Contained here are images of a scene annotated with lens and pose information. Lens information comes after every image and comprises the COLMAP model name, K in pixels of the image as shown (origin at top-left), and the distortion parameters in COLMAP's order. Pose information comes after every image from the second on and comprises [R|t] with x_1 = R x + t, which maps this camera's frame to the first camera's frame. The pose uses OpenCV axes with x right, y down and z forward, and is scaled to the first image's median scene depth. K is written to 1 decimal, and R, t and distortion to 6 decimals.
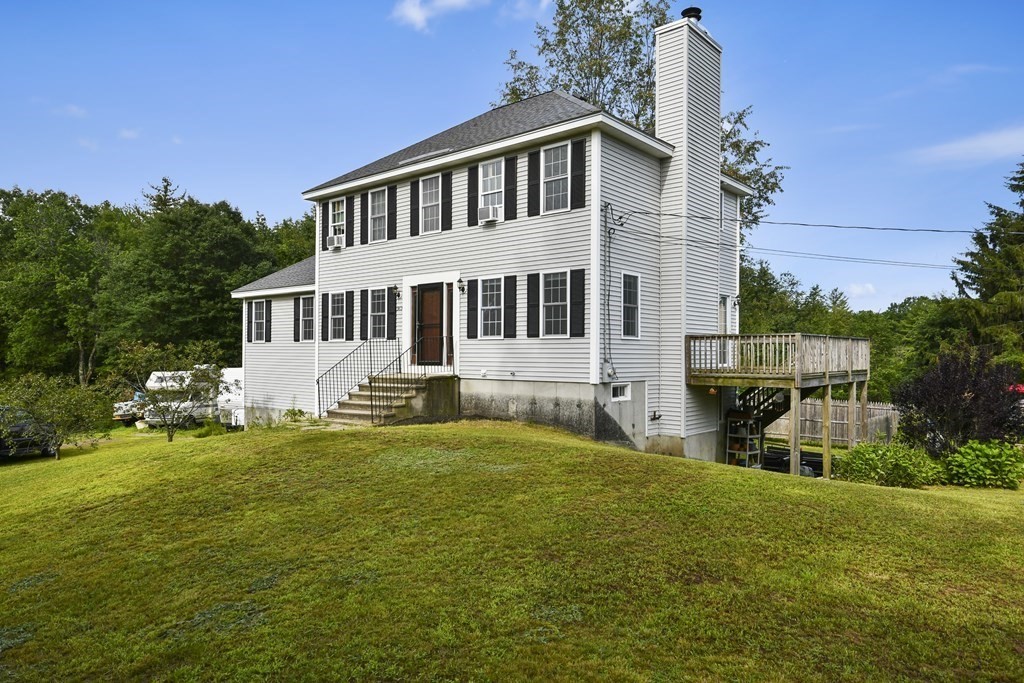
lens RADIAL K [[675.4, 0, 509.8], [0, 675.4, 357.5], [0, 0, 1]] dist [0.002234, -0.037584]
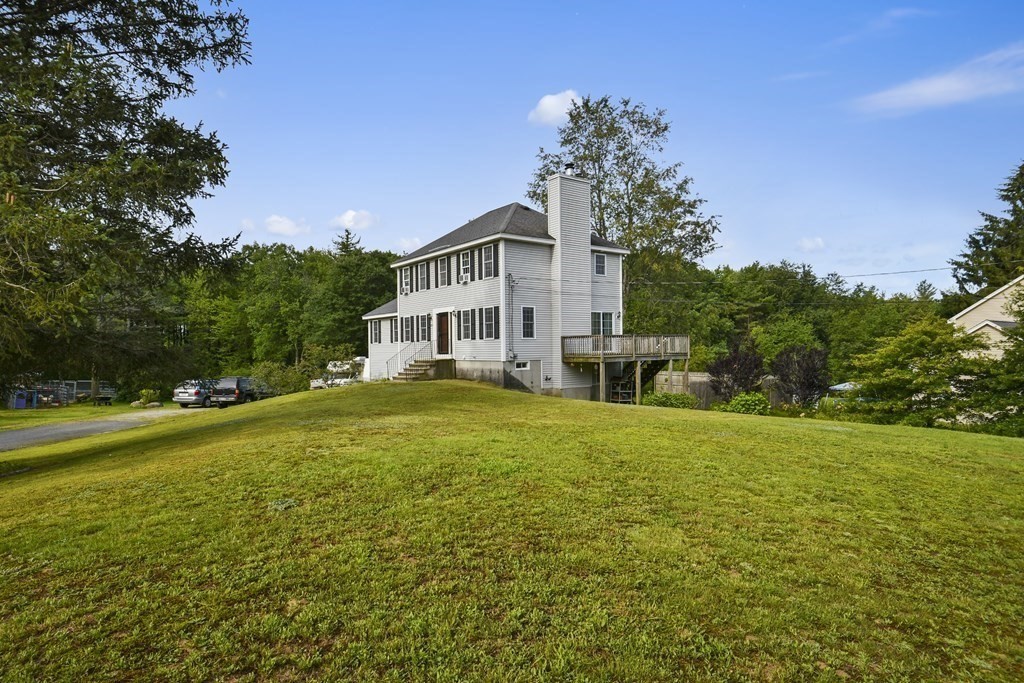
lens RADIAL K [[603.4, 0, 513.5], [0, 603.4, 364.6], [0, 0, 1]] dist [-0.048261, -0.000223]
pose [[0.973075, -0.012003, -0.230177, 0.427677], [0.017438, 0.999615, 0.021593, 0.006753], [0.229829, -0.025026, 0.972909, -0.588086]]
